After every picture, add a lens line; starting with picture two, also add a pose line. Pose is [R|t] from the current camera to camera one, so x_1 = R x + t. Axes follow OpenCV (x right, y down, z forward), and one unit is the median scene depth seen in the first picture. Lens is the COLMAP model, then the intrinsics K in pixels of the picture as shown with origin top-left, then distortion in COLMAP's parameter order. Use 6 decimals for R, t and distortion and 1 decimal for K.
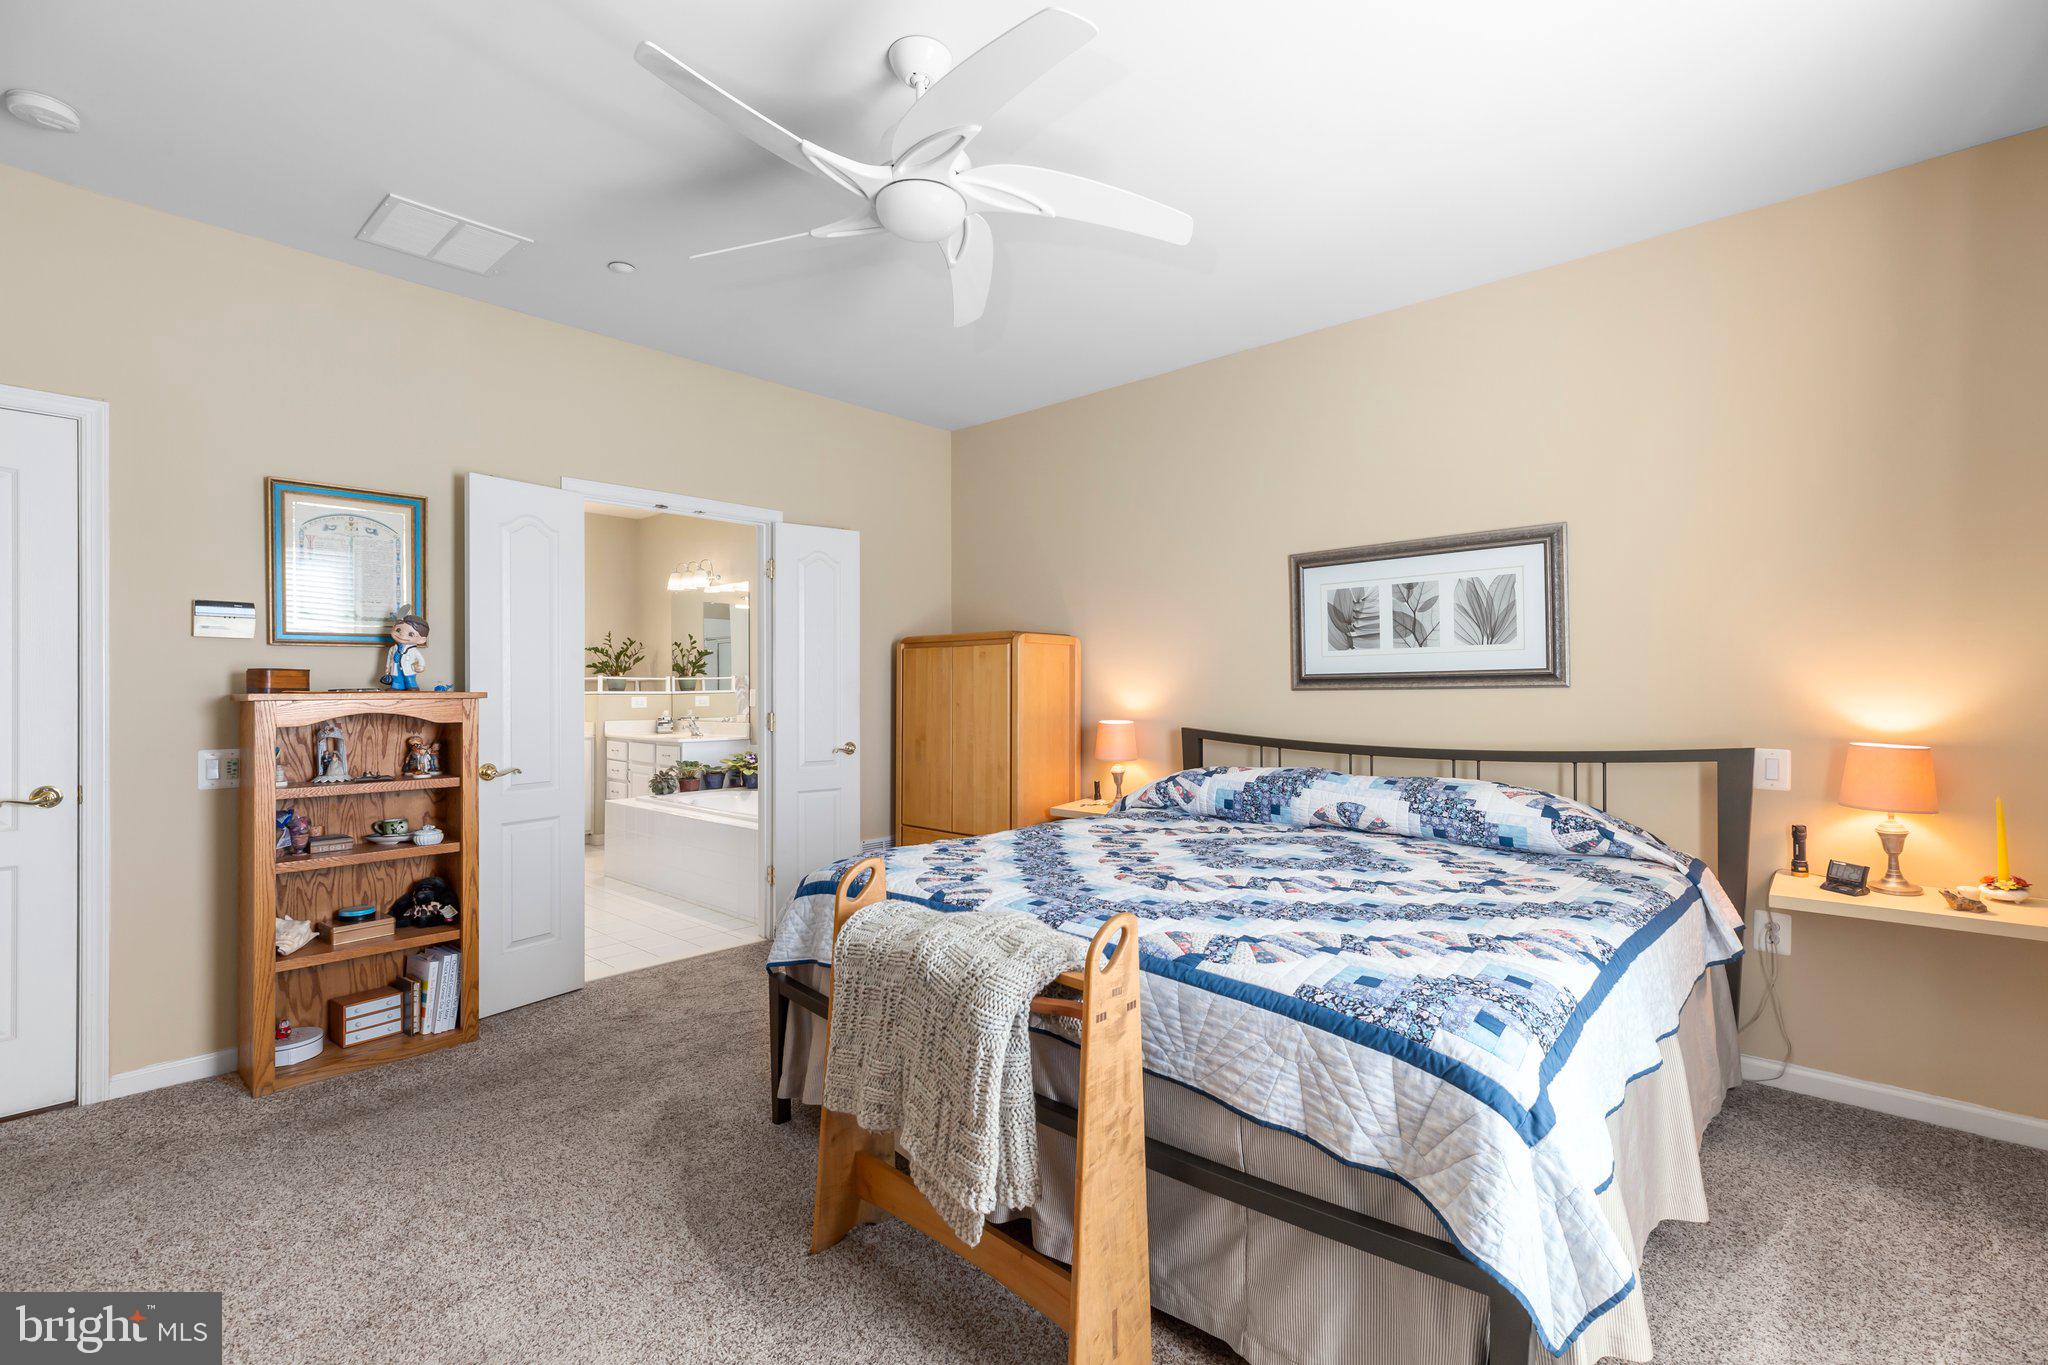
lens RADIAL K [[926.0, 0, 1023.6], [0, 926.0, 690.9], [0, 0, 1]] dist [-0.003662, 0.002594]
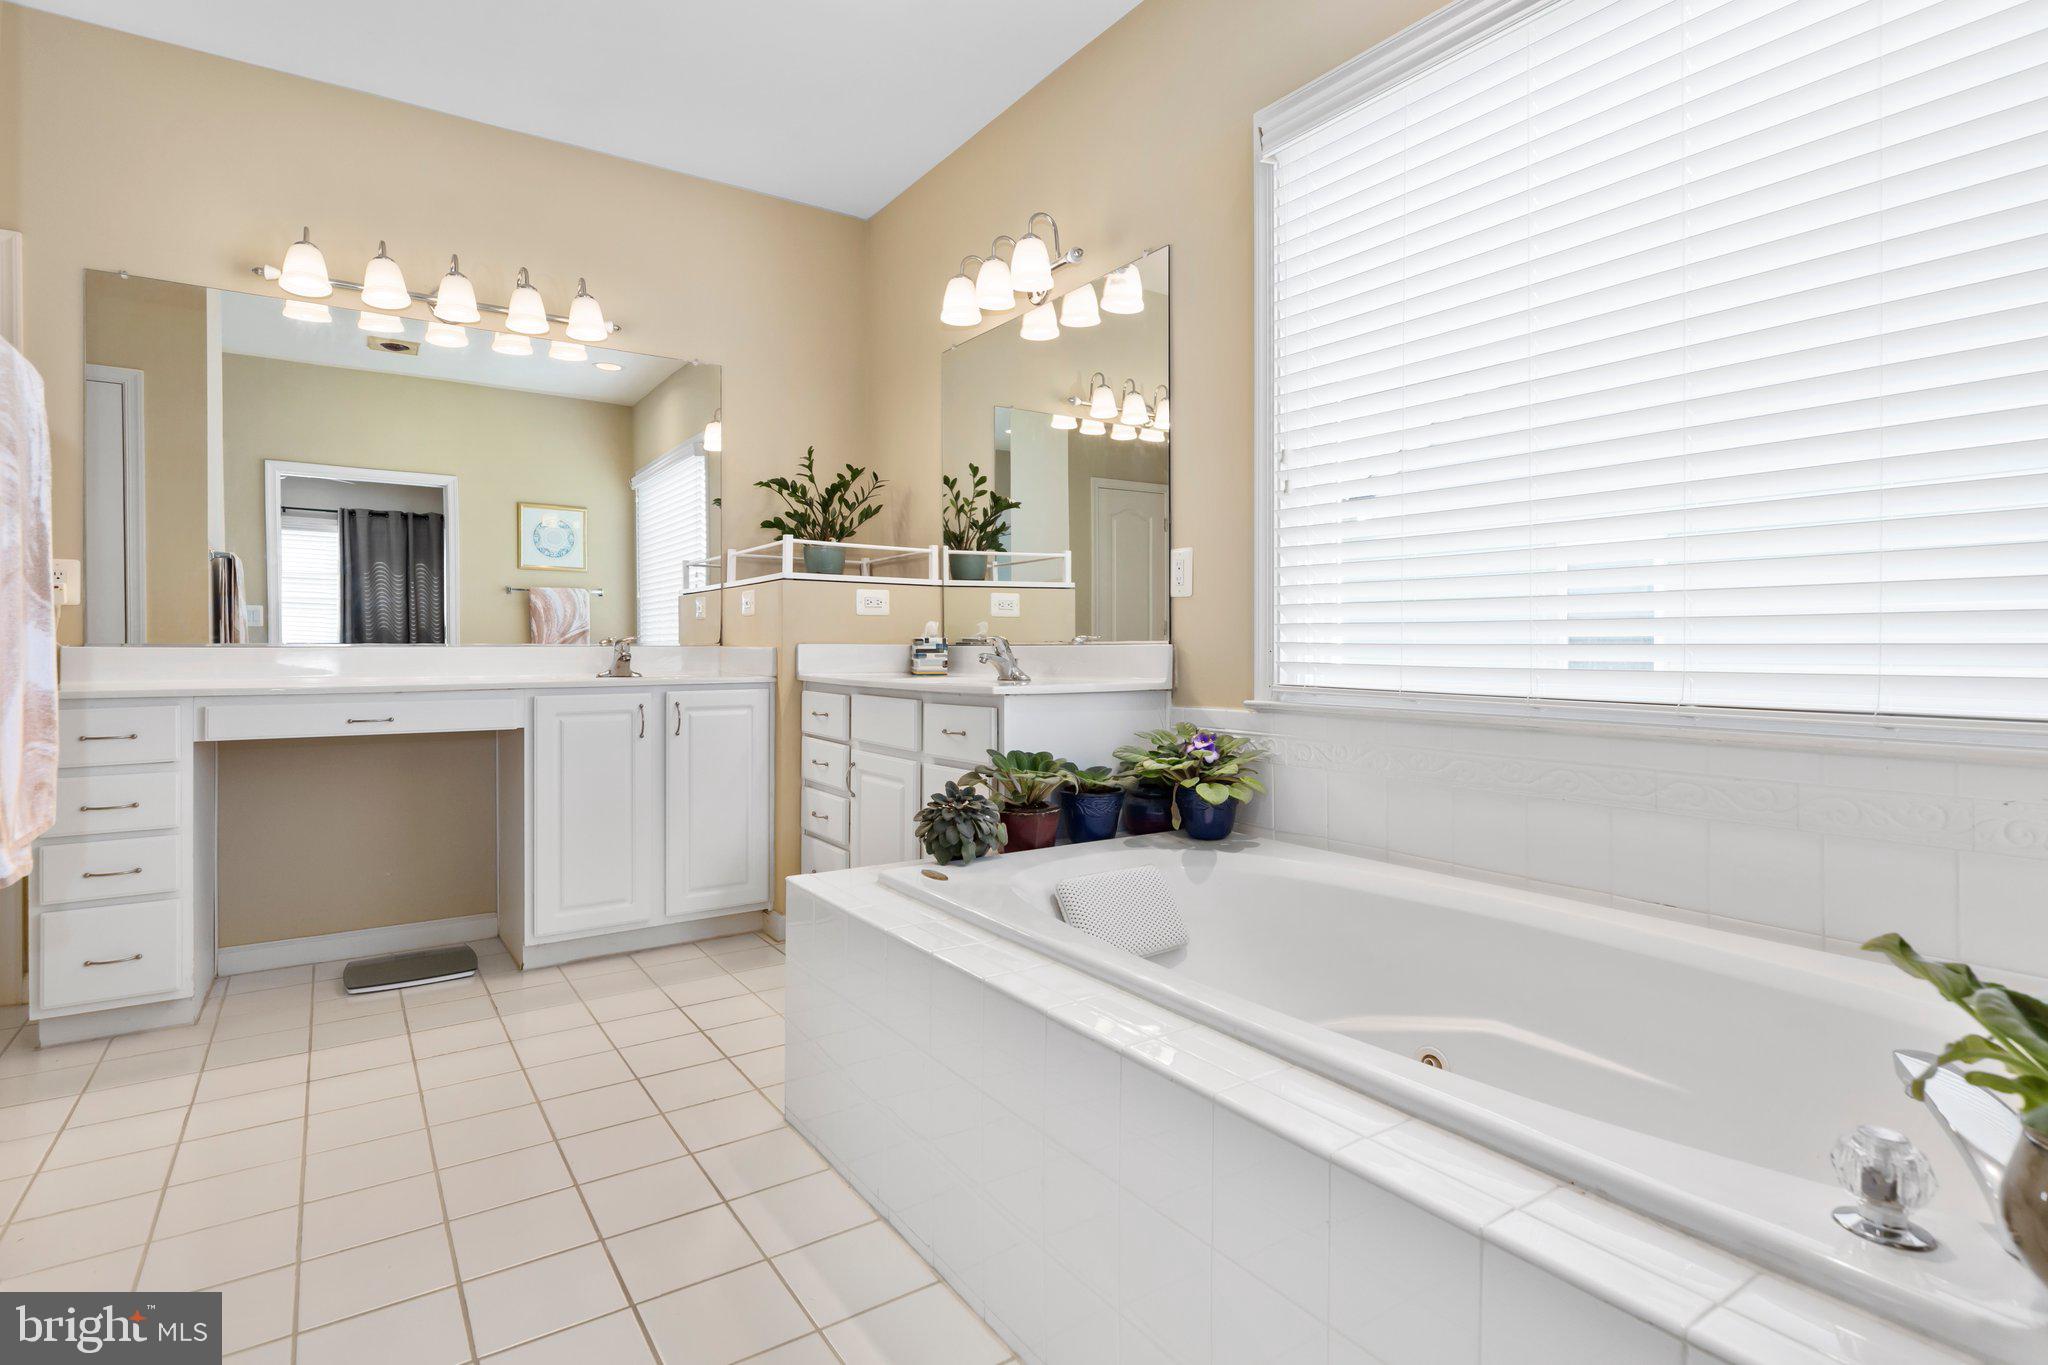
lens RADIAL K [[1038.0, 0, 1028.4], [0, 1038.0, 664.9], [0, 0, 1]] dist [-0.024683, -0.000526]
pose [[0.974469, 0.006692, -0.224424, -0.242472], [-0.002394, 0.999809, 0.019418, 0.032562], [0.224511, -0.018385, 0.974298, 0.559266]]
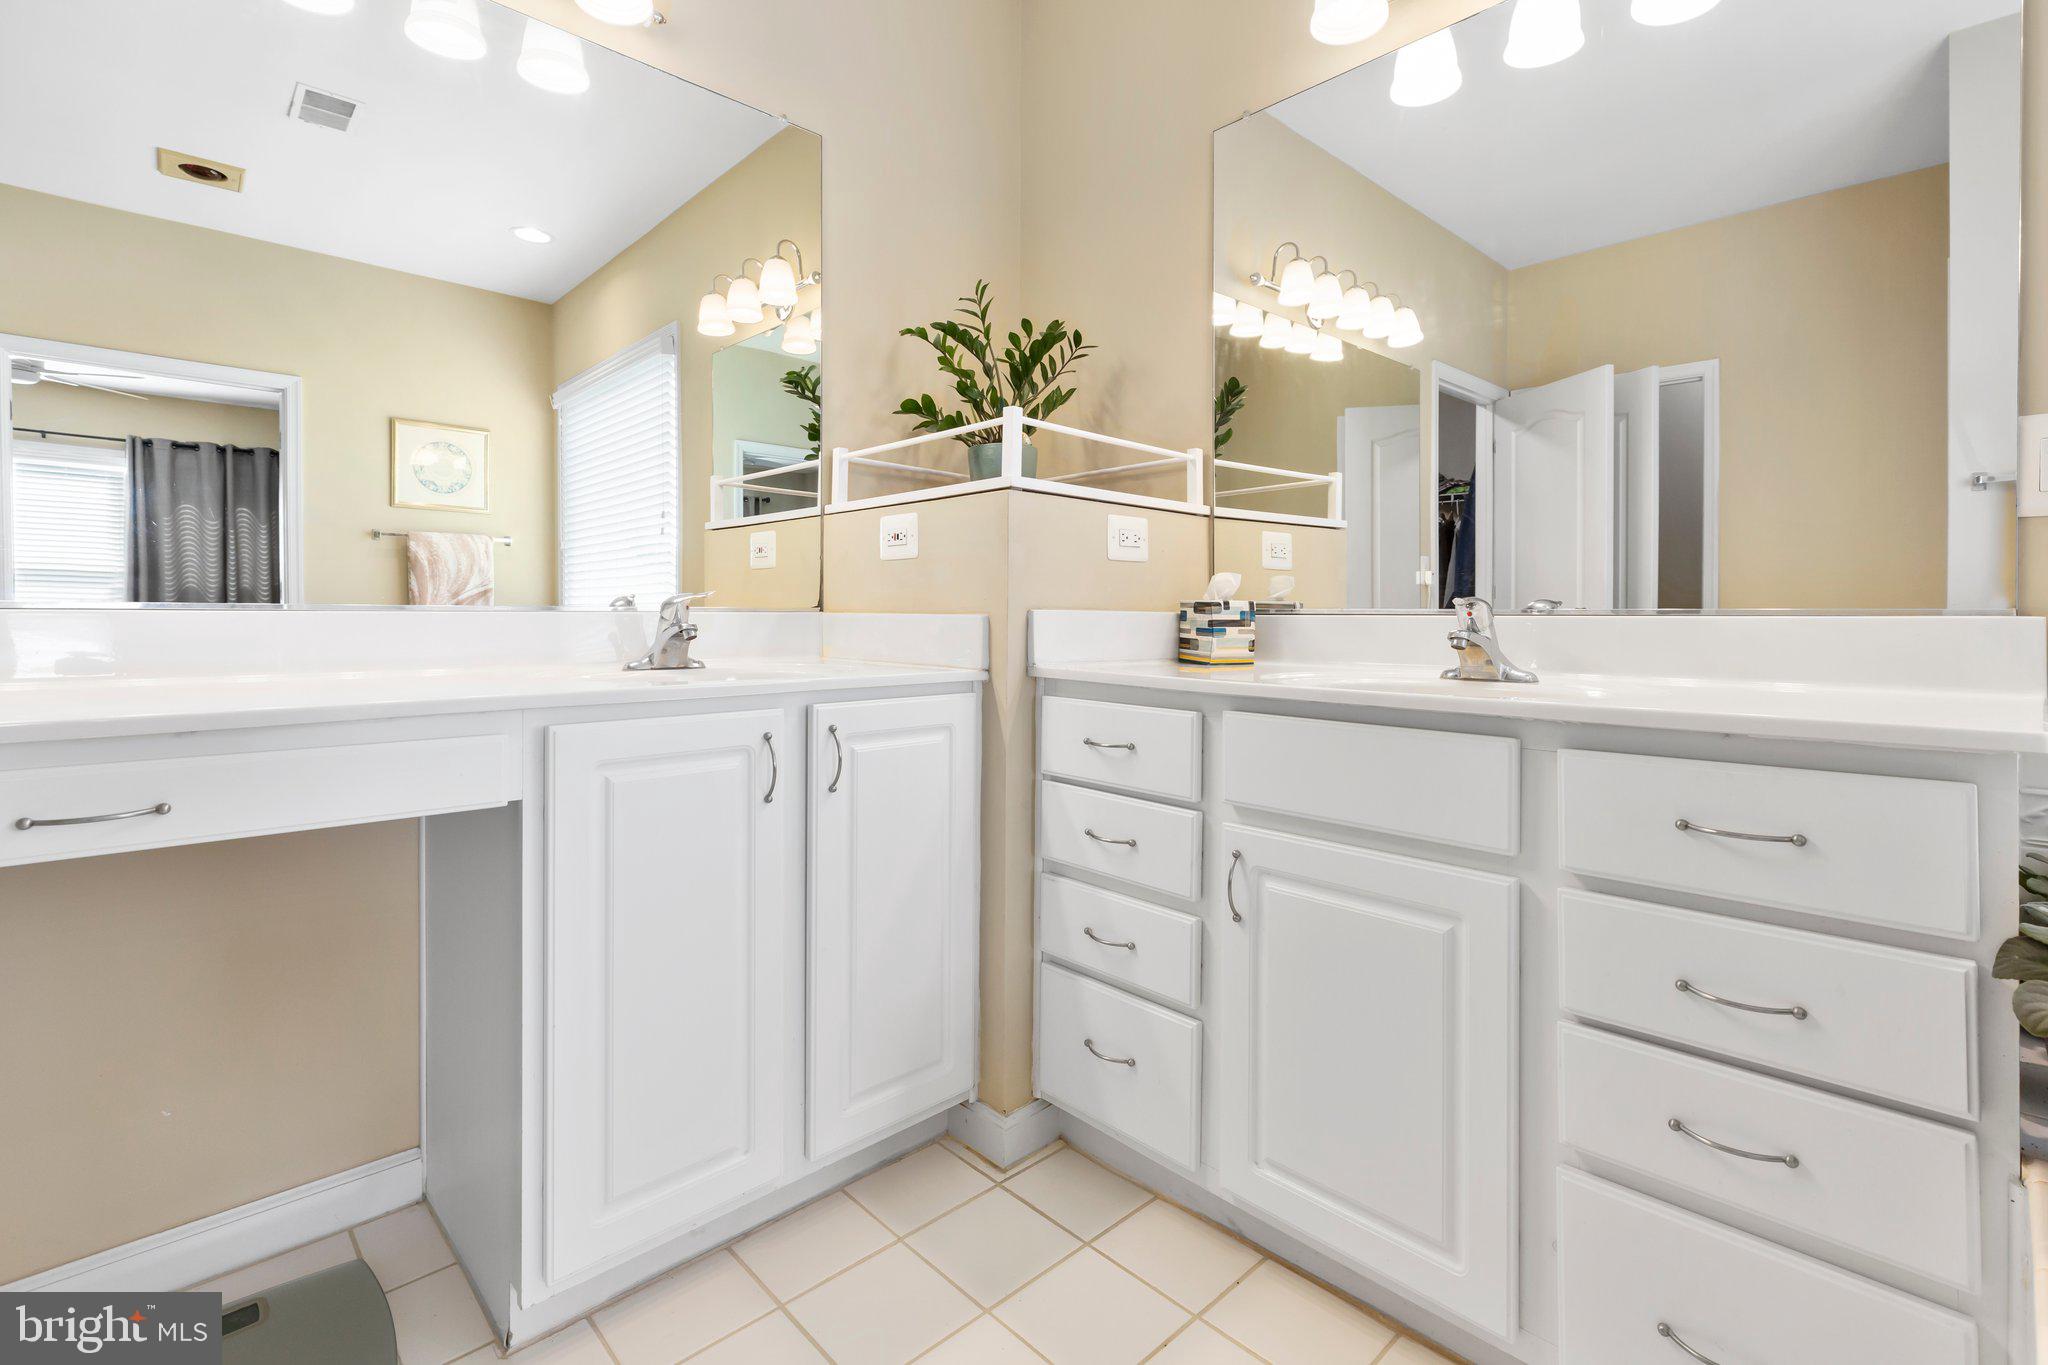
lens RADIAL K [[926.0, 0, 999.2], [0, 926.0, 628.2], [0, 0, 1]] dist [-0.003662, 0.002594]
pose [[0.997263, 0.010919, -0.073126, -0.441672], [-0.009788, 0.999827, 0.015816, 0.033512], [0.073287, -0.015057, 0.997197, 0.766798]]
